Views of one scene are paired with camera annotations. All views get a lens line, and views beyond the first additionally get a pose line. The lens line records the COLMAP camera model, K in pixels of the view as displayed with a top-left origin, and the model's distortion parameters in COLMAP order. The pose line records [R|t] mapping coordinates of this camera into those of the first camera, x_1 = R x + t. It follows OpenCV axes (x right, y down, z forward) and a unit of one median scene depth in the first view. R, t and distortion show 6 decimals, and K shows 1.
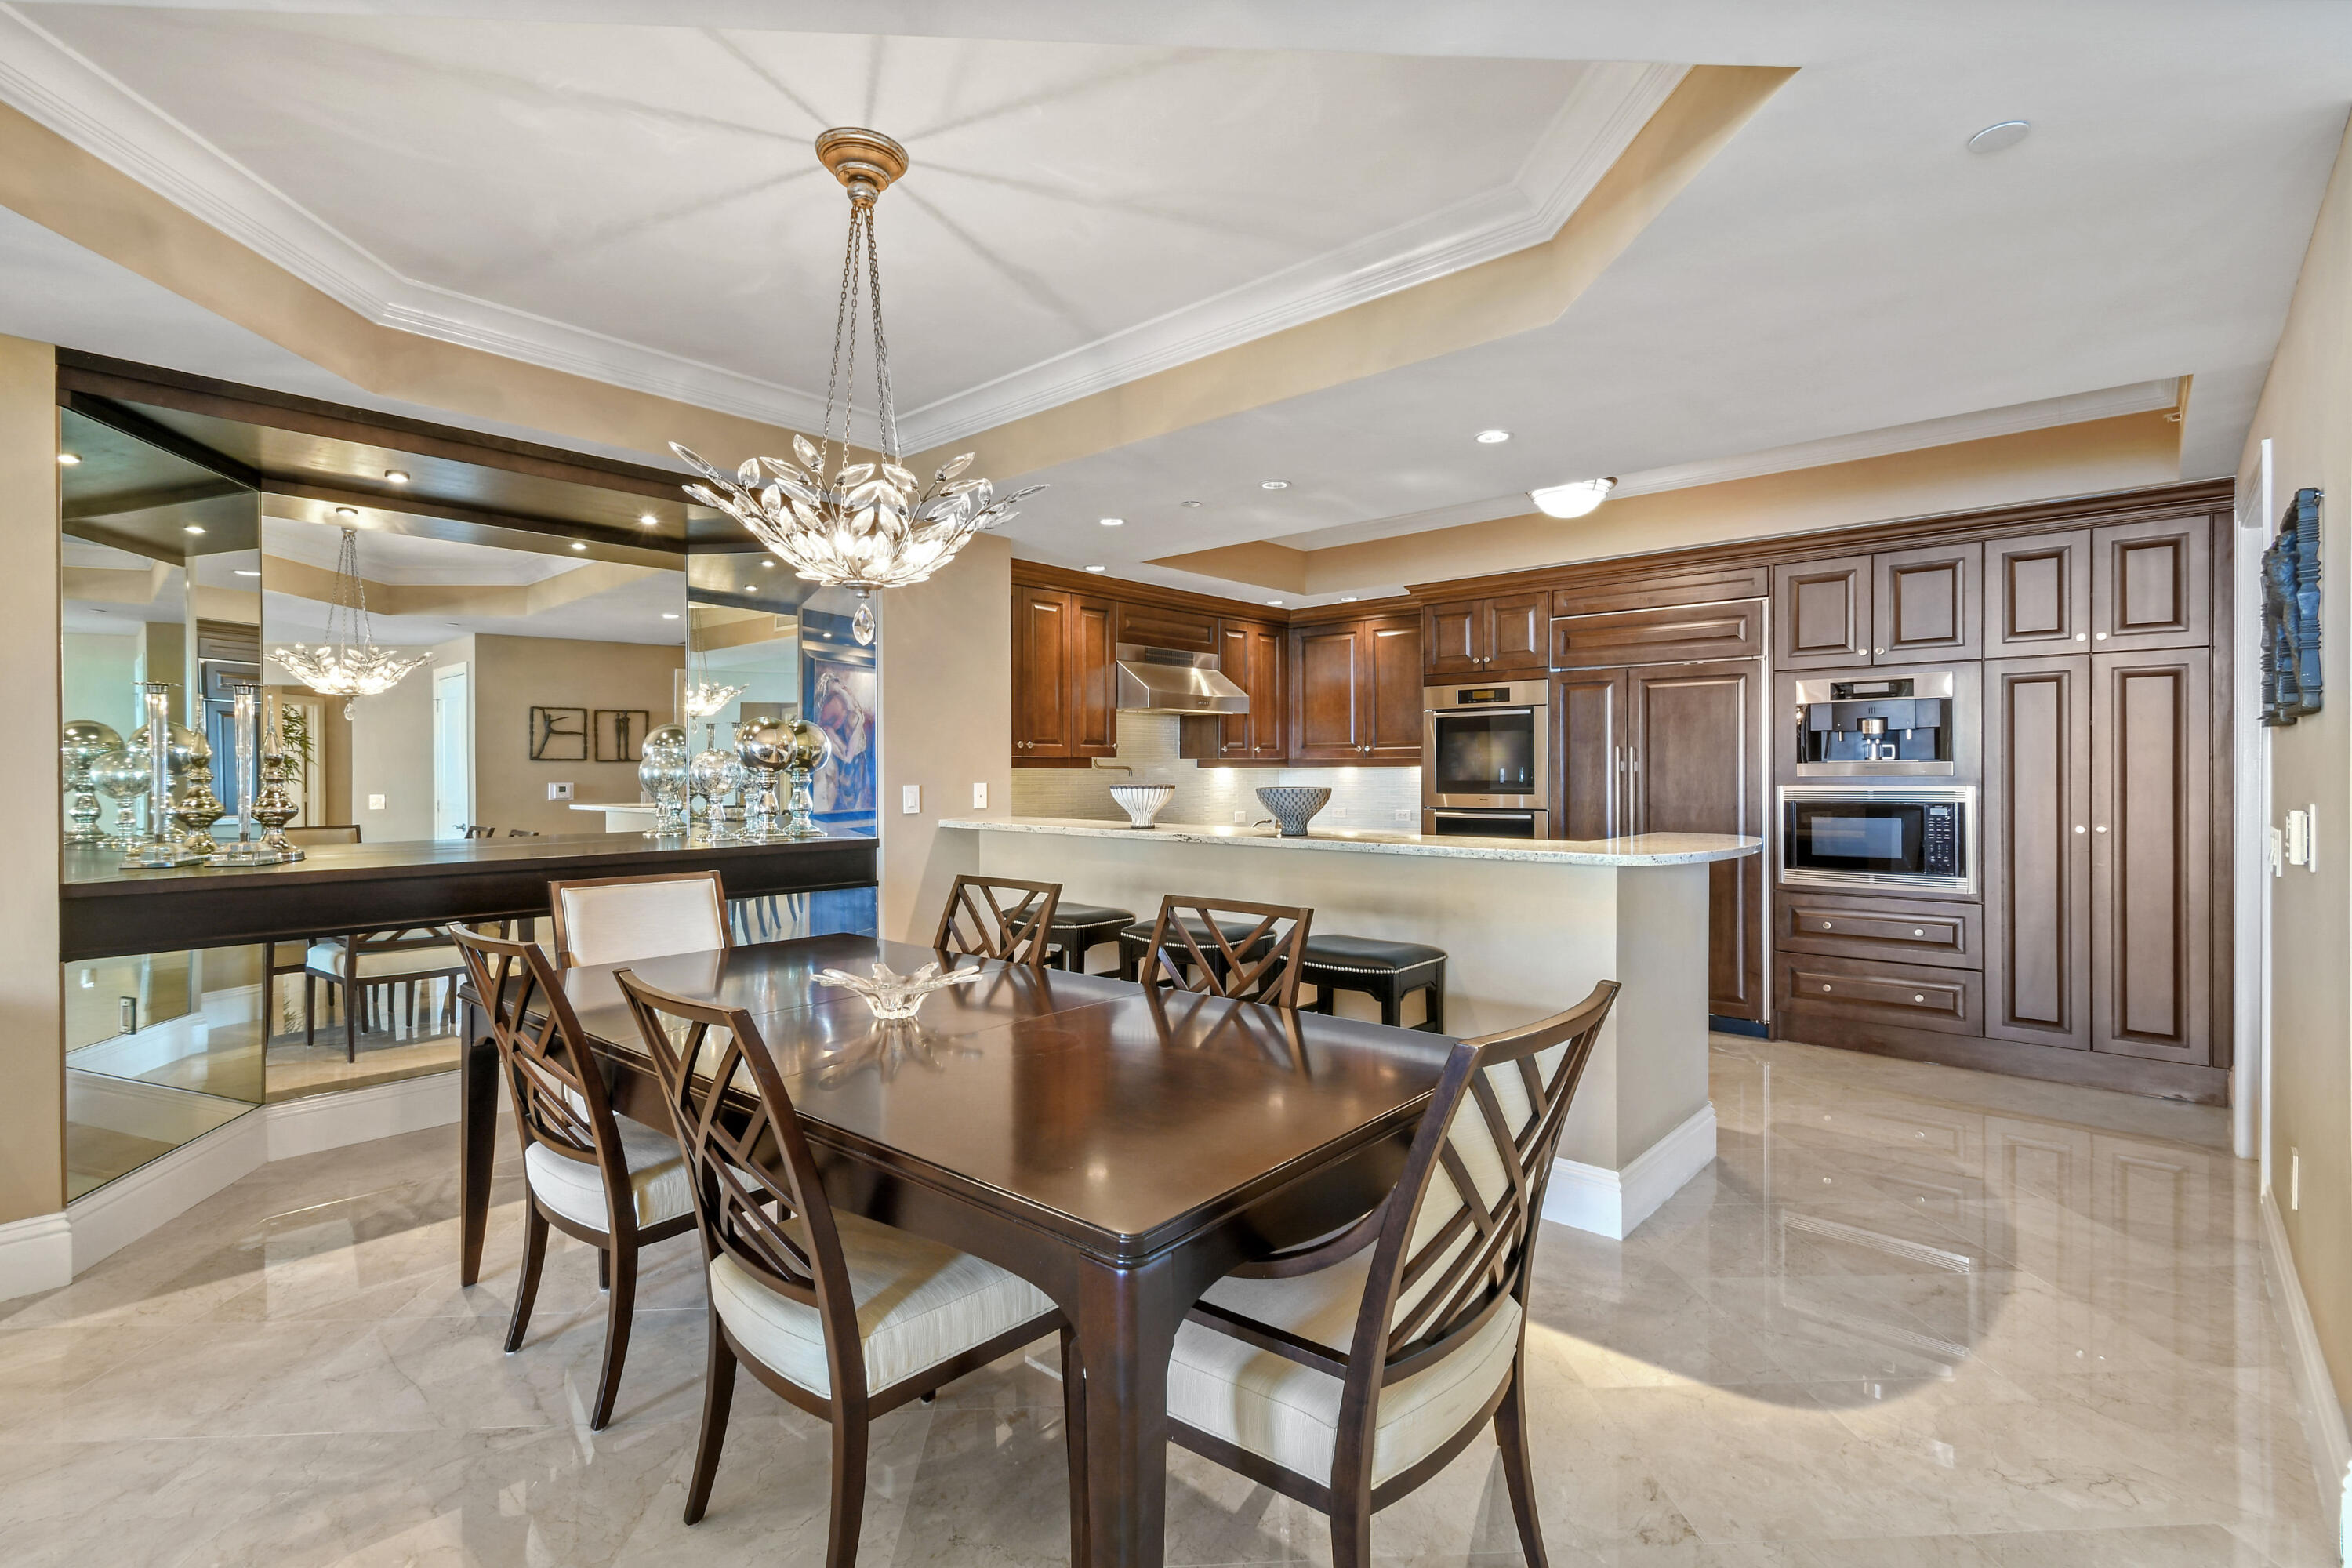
lens RADIAL K [[1079.0, 0, 1184.2], [0, 1079.0, 780.1], [0, 0, 1]] dist [0.007112, 0.001601]
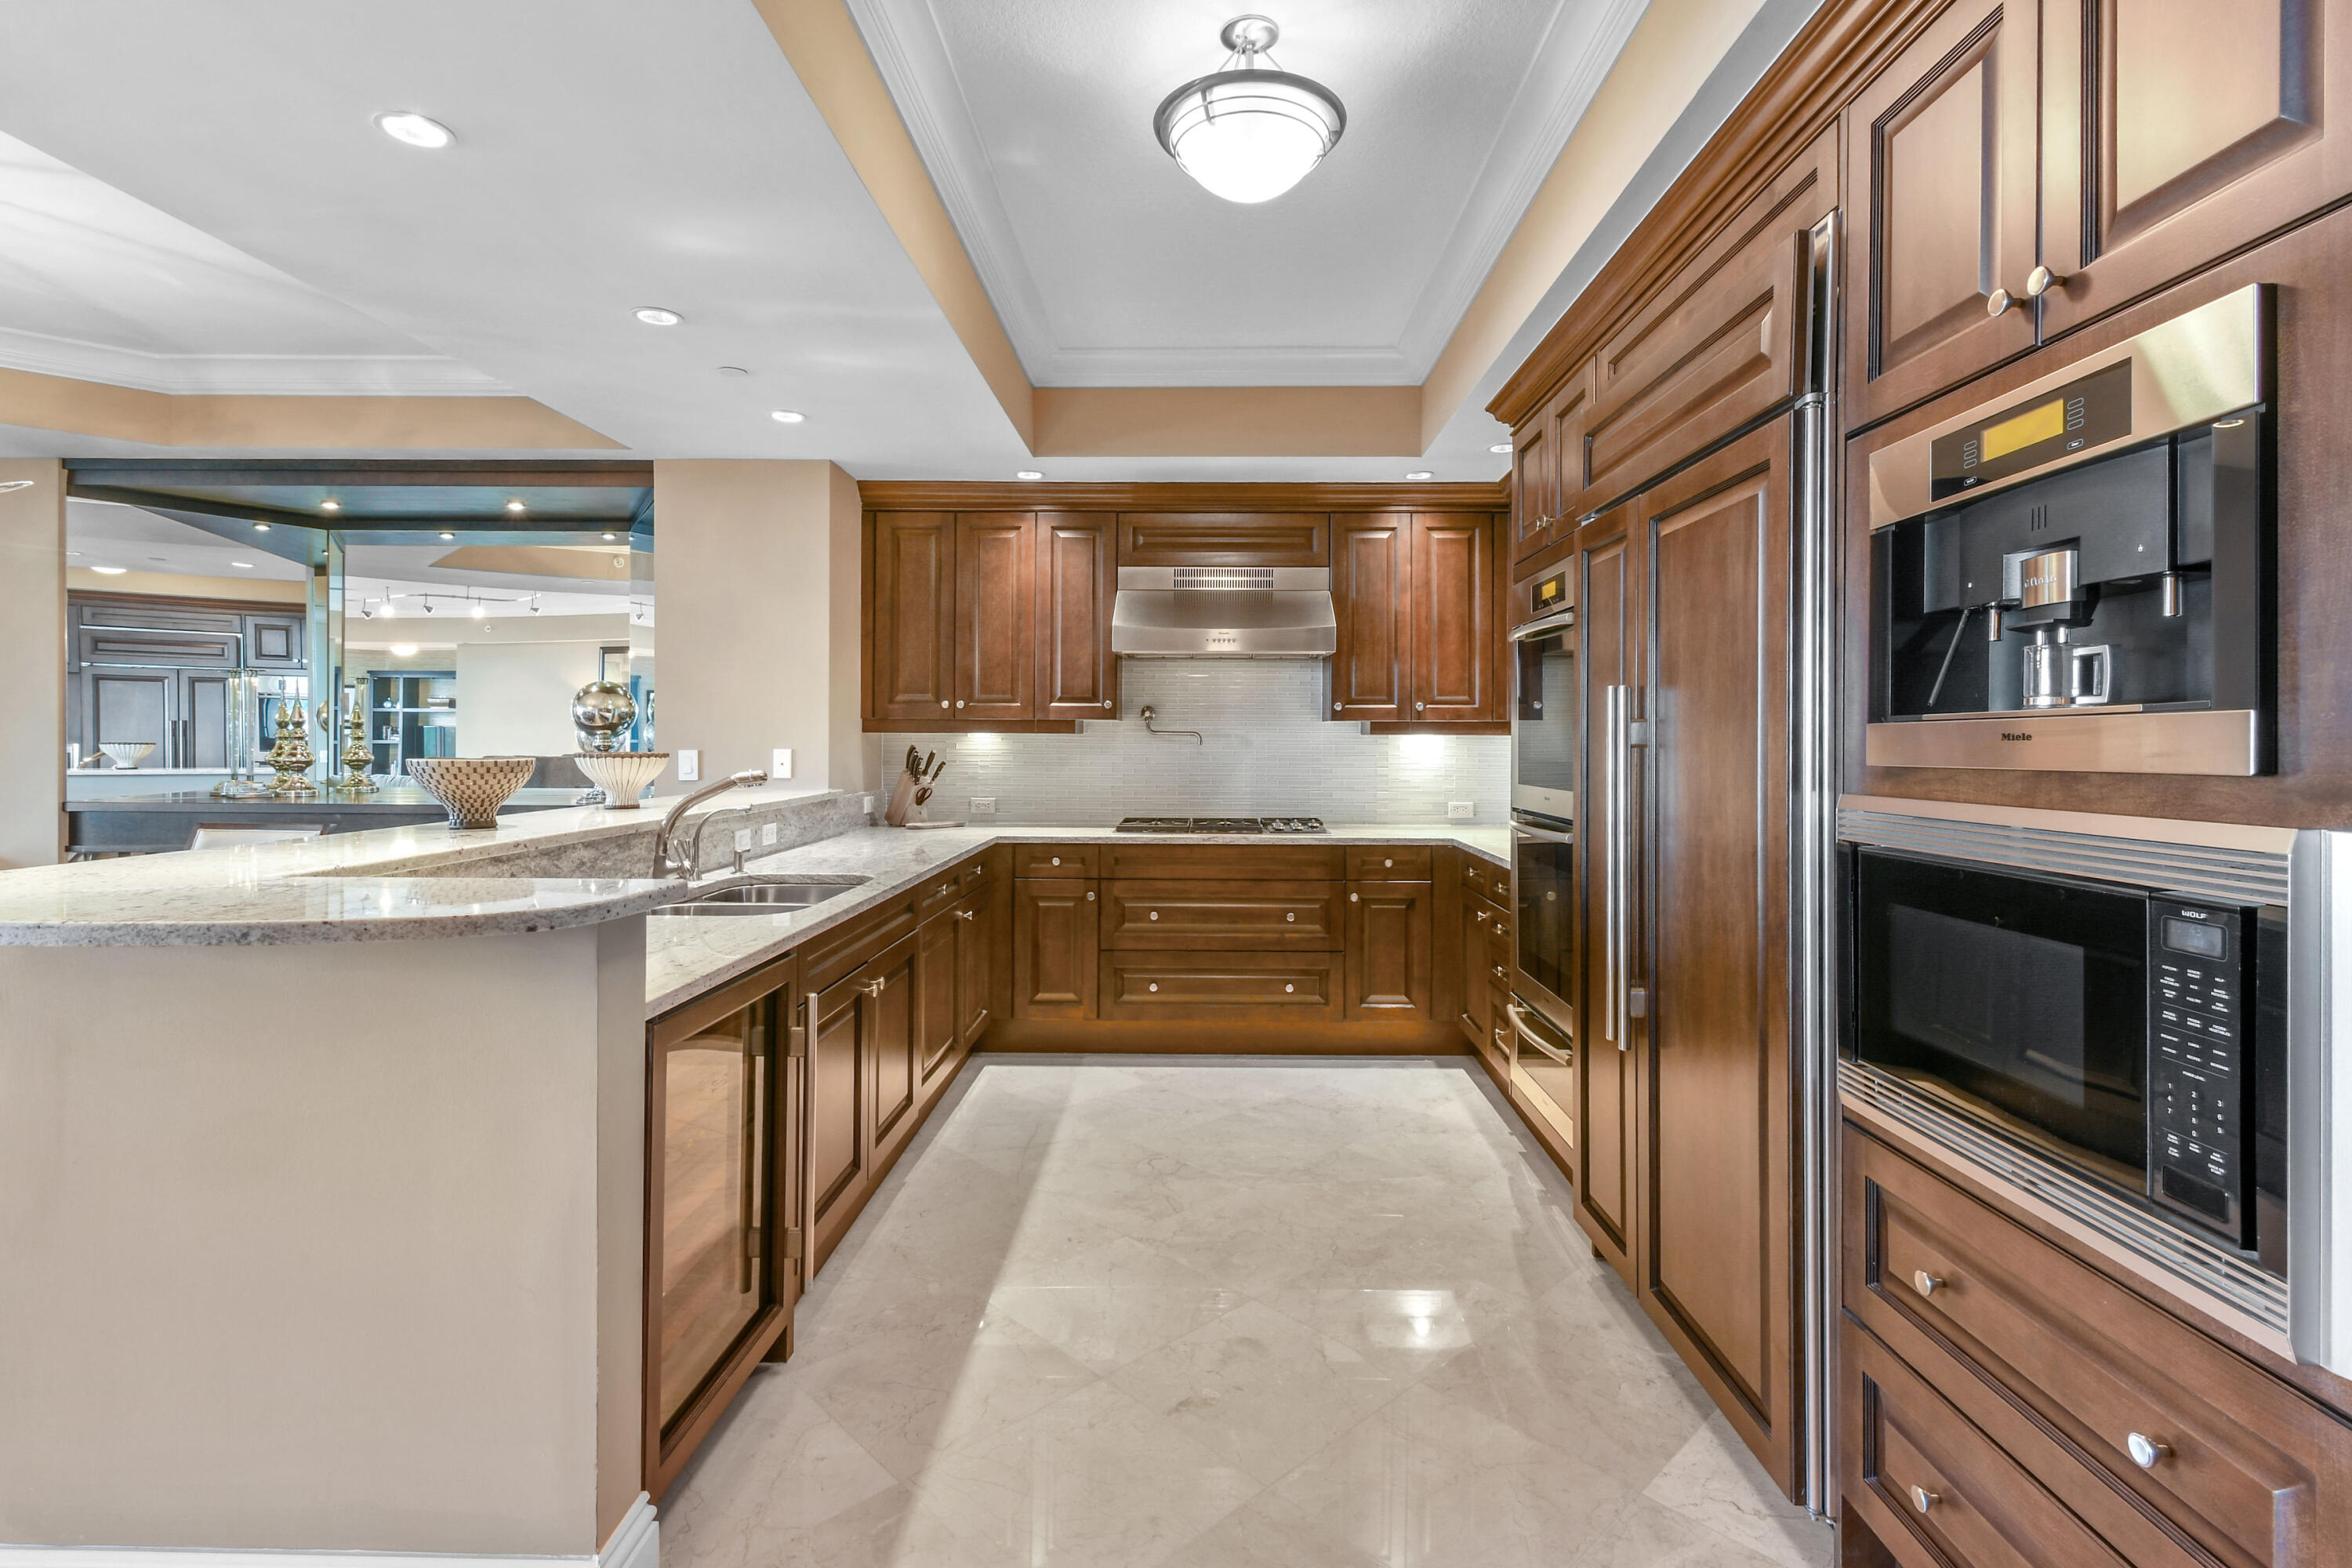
lens RADIAL K [[1079.0, 0, 1194.7], [0, 1079.0, 733.9], [0, 0, 1]] dist [0.007112, 0.001601]
pose [[0.667420, 0.003311, -0.744674, 0.657894], [-0.010714, 0.999929, -0.005157, -0.007868], [0.744604, 0.011421, 0.667408, 0.639420]]
